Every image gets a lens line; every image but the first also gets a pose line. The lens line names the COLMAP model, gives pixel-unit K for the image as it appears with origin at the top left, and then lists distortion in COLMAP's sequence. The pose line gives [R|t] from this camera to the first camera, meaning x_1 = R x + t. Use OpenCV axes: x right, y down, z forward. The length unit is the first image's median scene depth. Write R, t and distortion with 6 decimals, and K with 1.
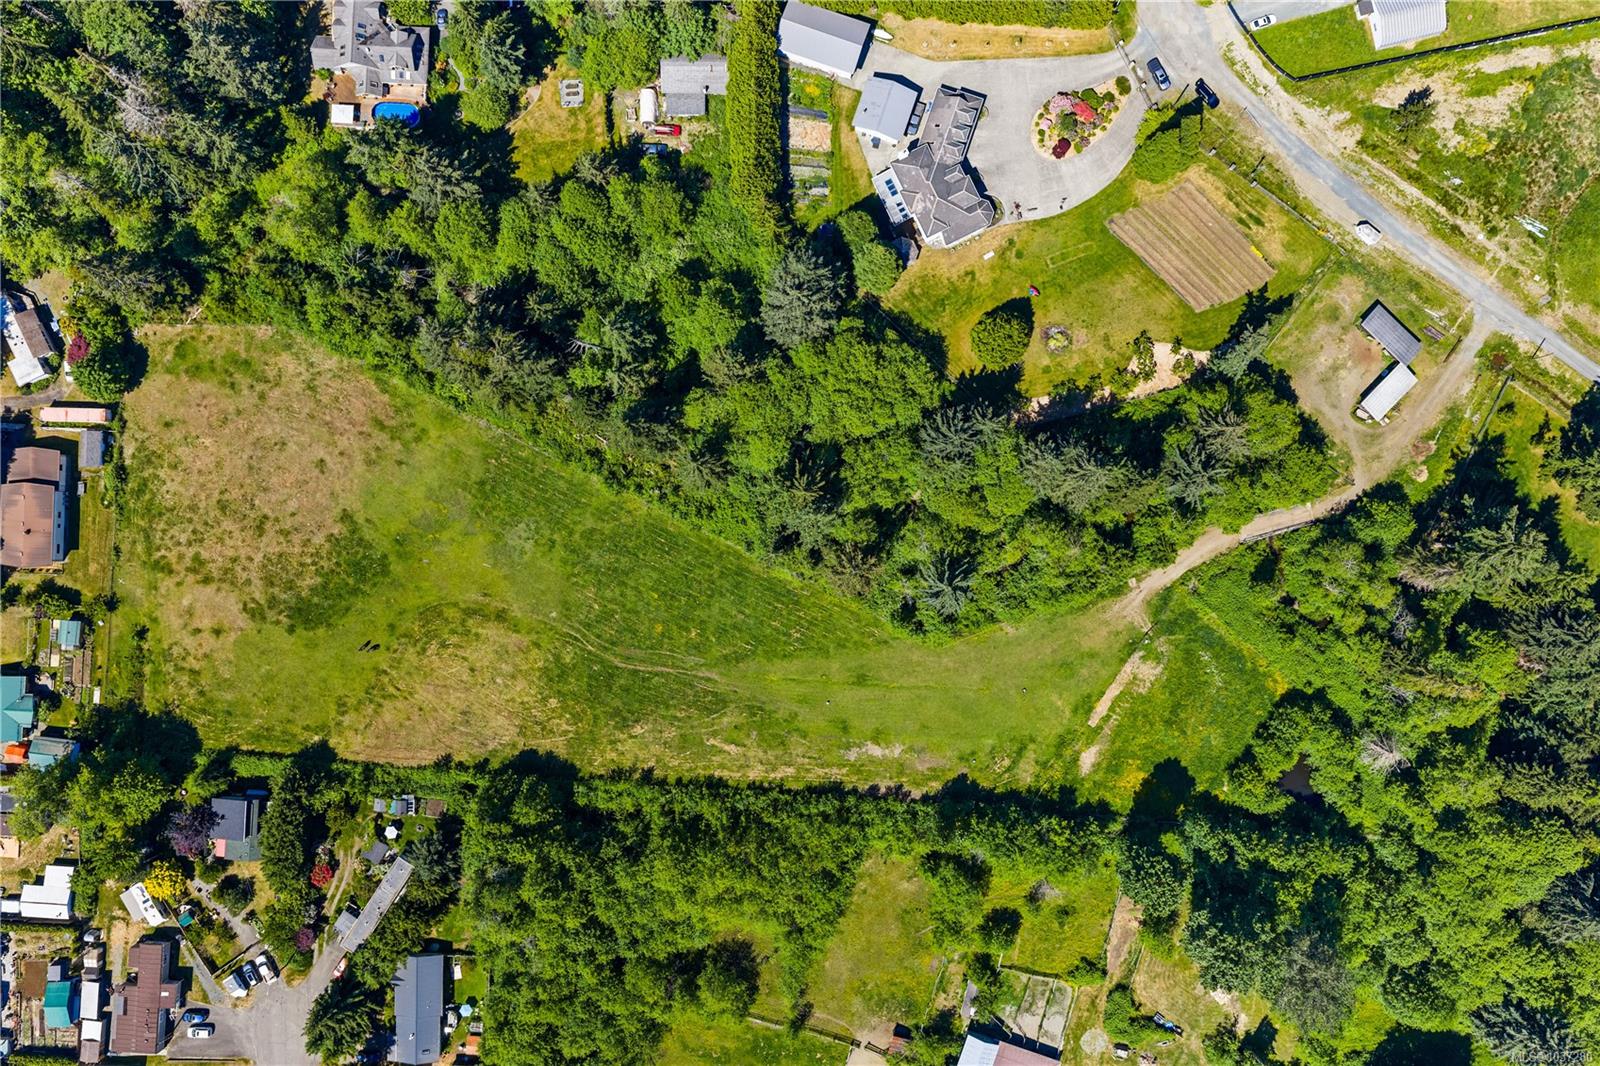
lens RADIAL K [[1319.3, 0, 801.9], [0, 1319.3, 531.2], [0, 0, 1]] dist [0.018574, -0.025063]
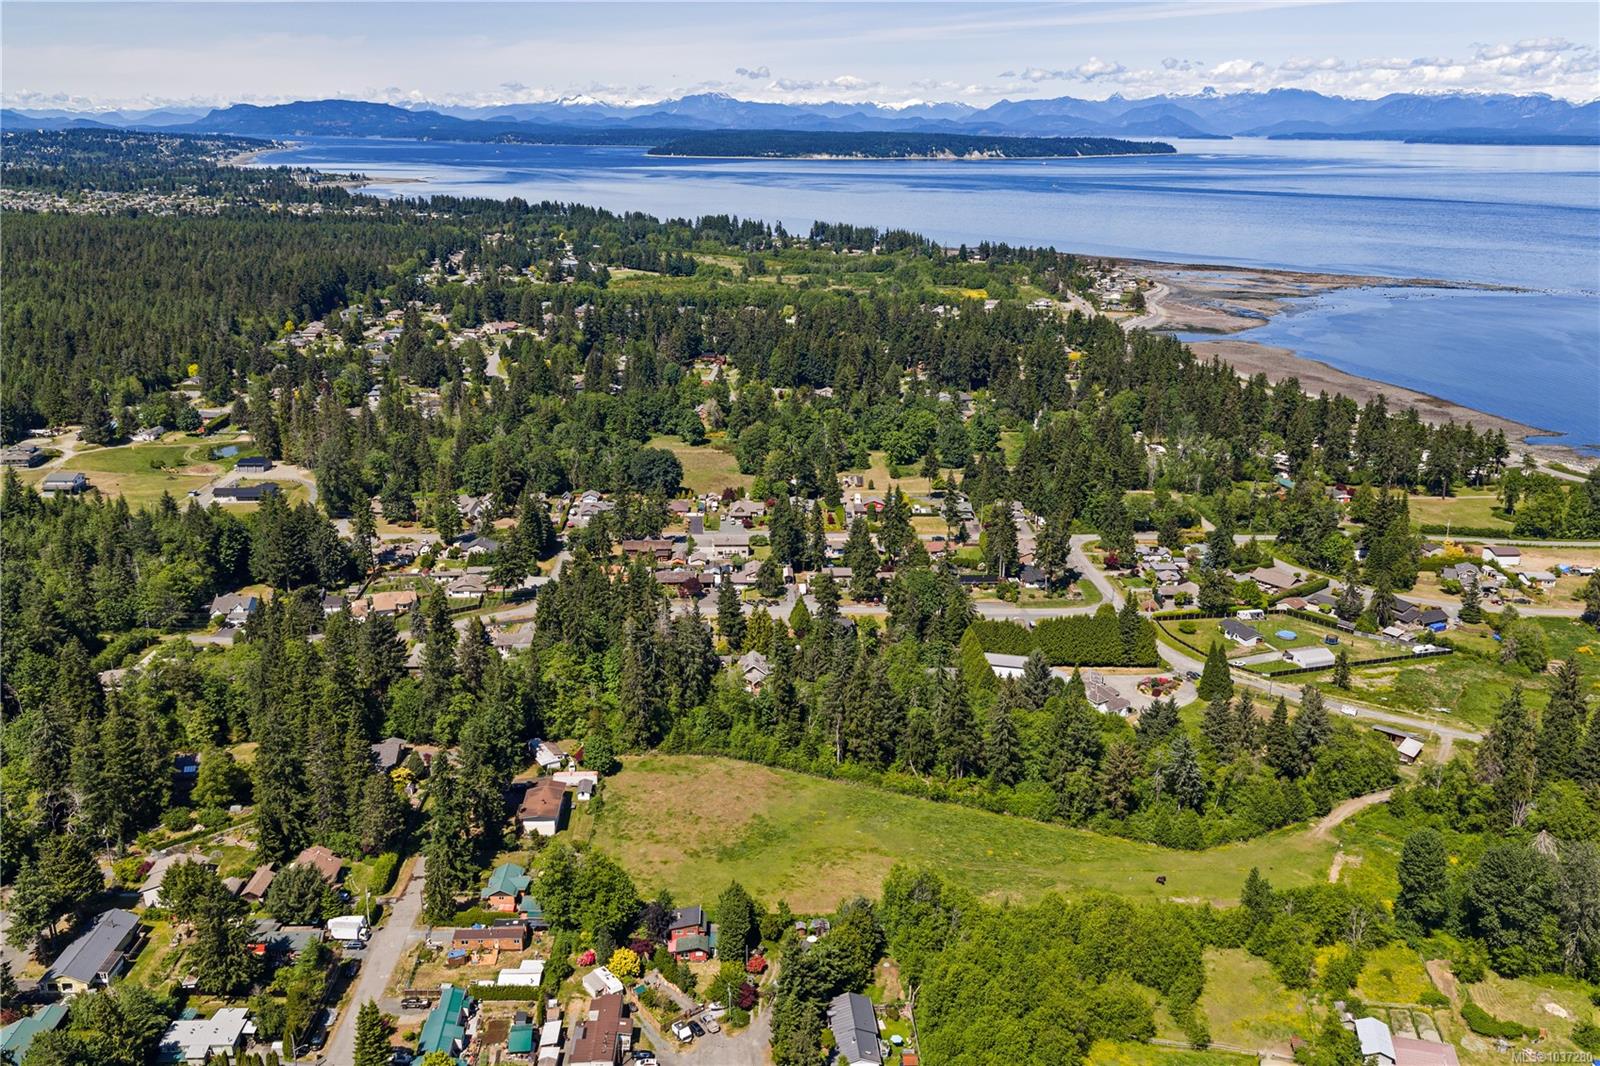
lens RADIAL K [[1319.3, 0, 800.9], [0, 1319.3, 525.4], [0, 0, 1]] dist [0.018574, -0.025063]
pose [[0.995738, -0.013199, 0.091275, -0.421534], [0.091194, 0.288431, -0.953148, 1.252318], [-0.013746, 0.957410, 0.288405, 0.290847]]
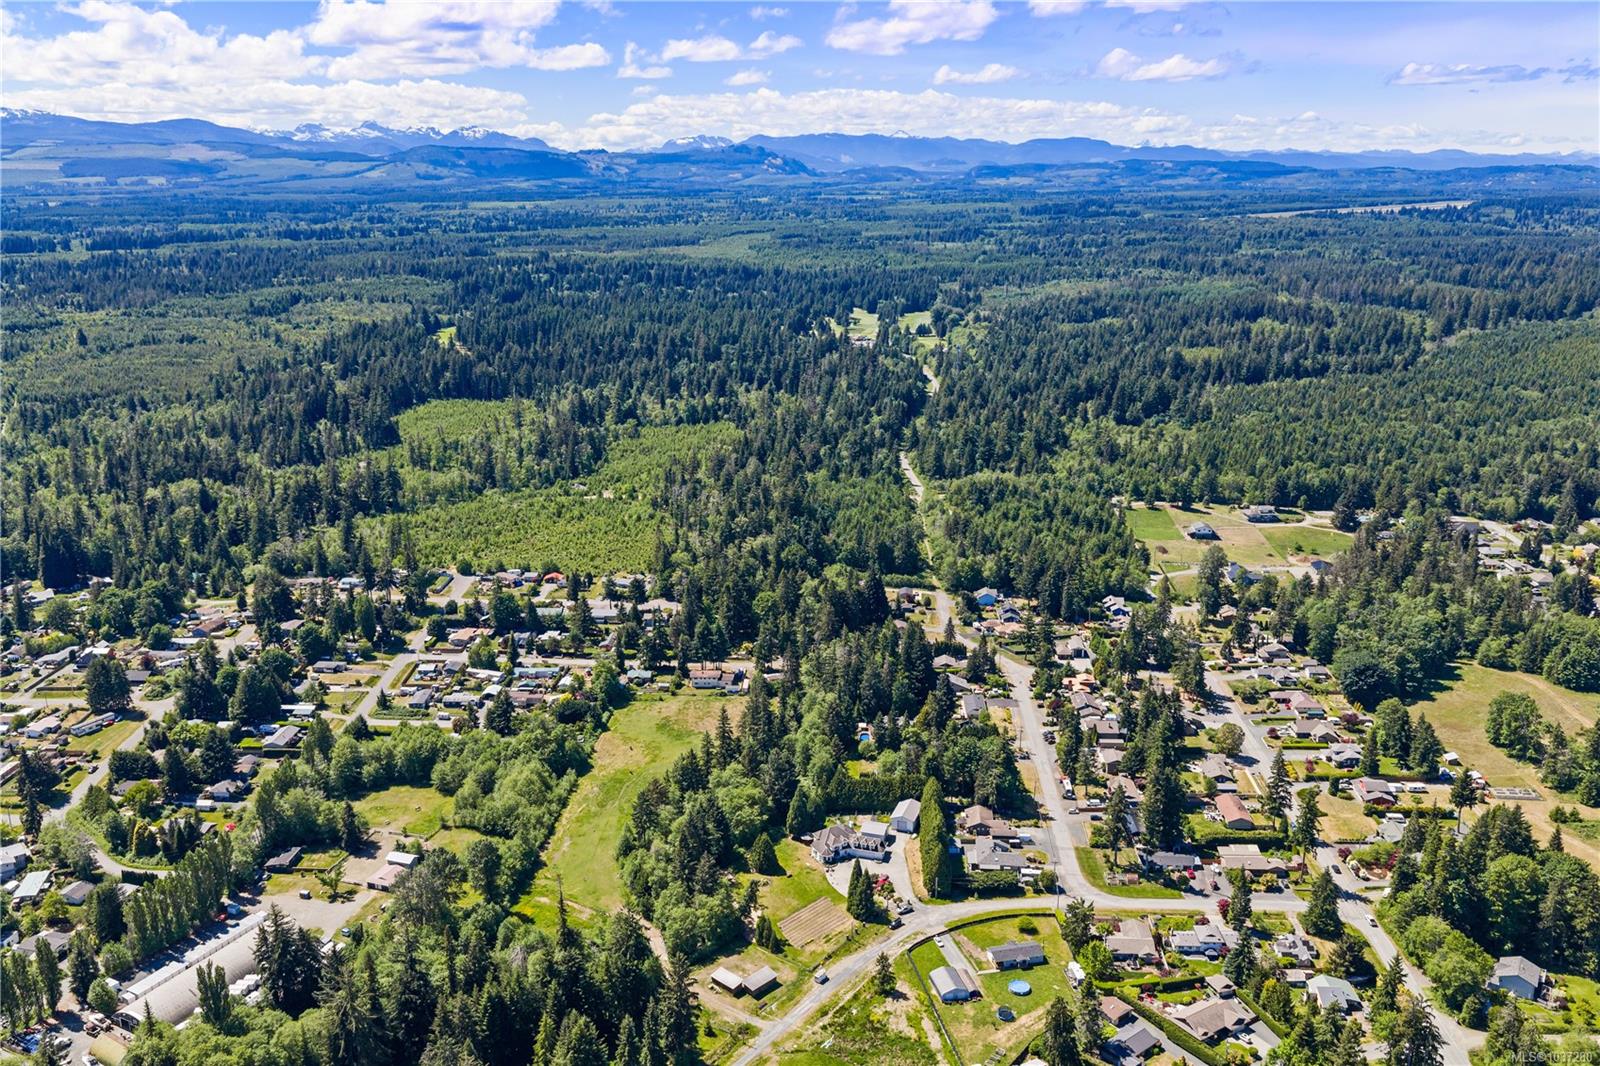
lens RADIAL K [[1319.3, 0, 804.2], [0, 1319.3, 537.1], [0, 0, 1]] dist [0.018574, -0.025063]
pose [[0.001660, 0.270702, -0.962662, 1.907791], [-0.999986, 0.005349, -0.000220, -0.204663], [0.005089, 0.962648, 0.270707, -0.009571]]
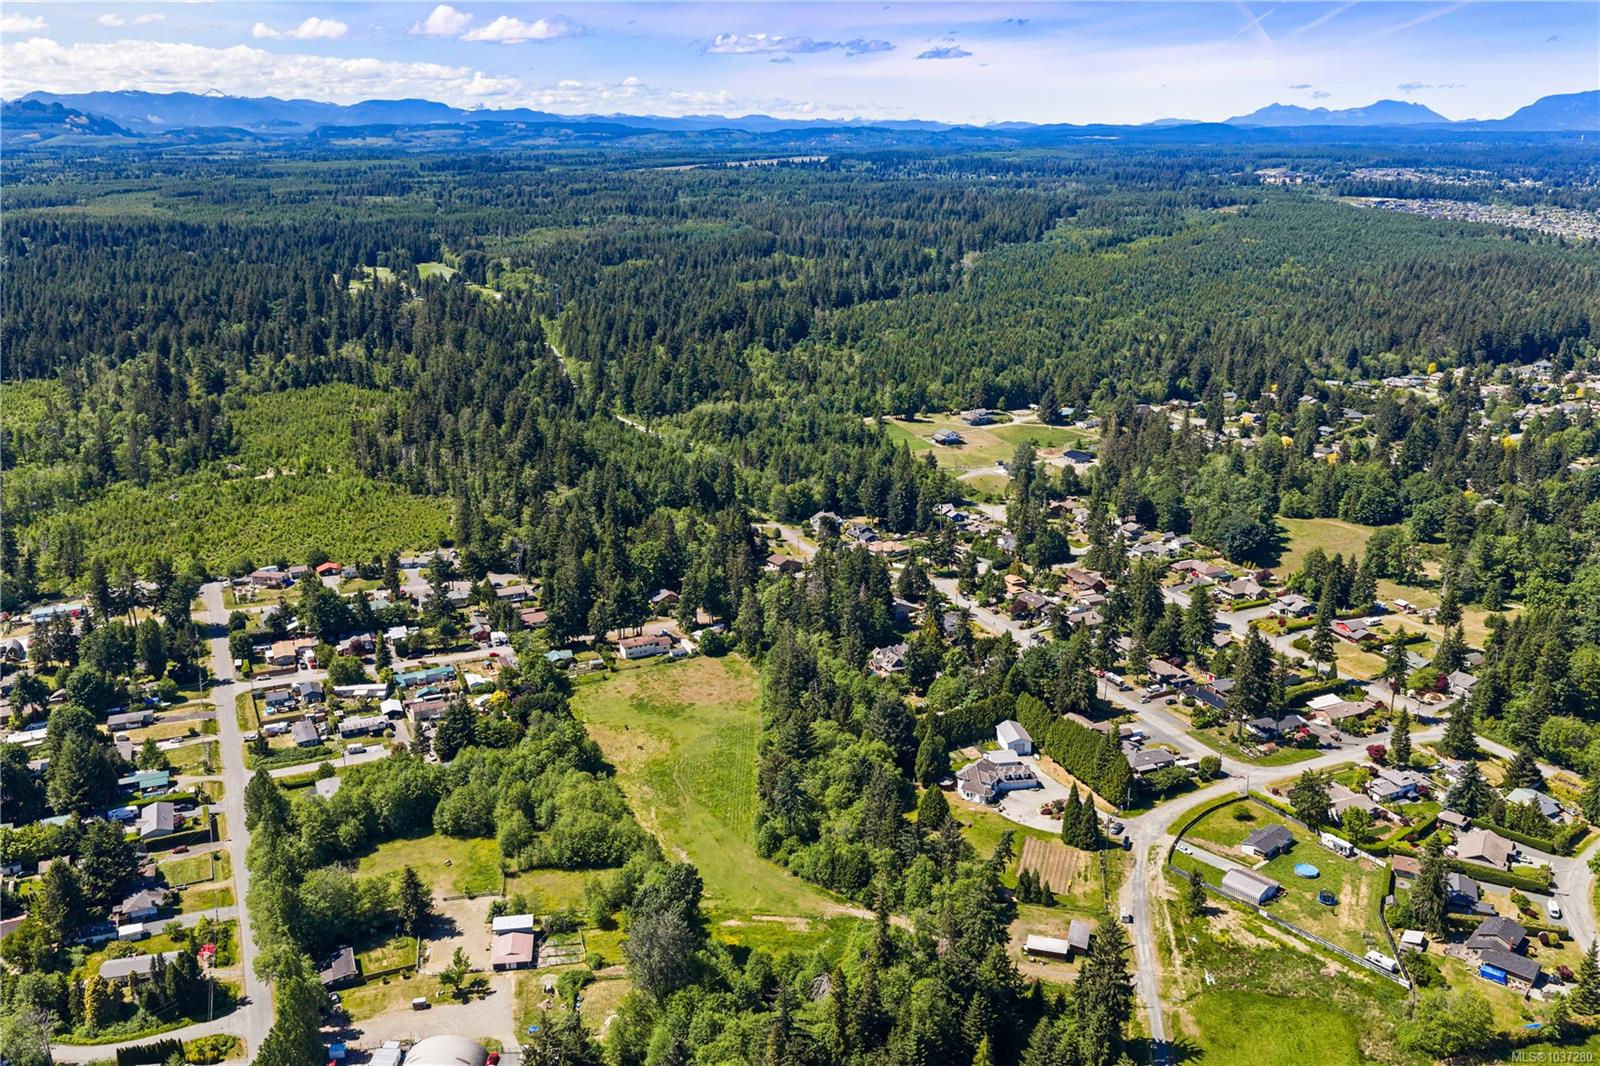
lens RADIAL K [[1319.3, 0, 802.4], [0, 1319.3, 540.0], [0, 0, 1]] dist [0.018574, -0.025063]
pose [[0.456751, 0.264118, -0.849482, 1.421569], [-0.889587, 0.139462, -0.434954, 0.696956], [0.003592, 0.954354, 0.298655, 0.136999]]
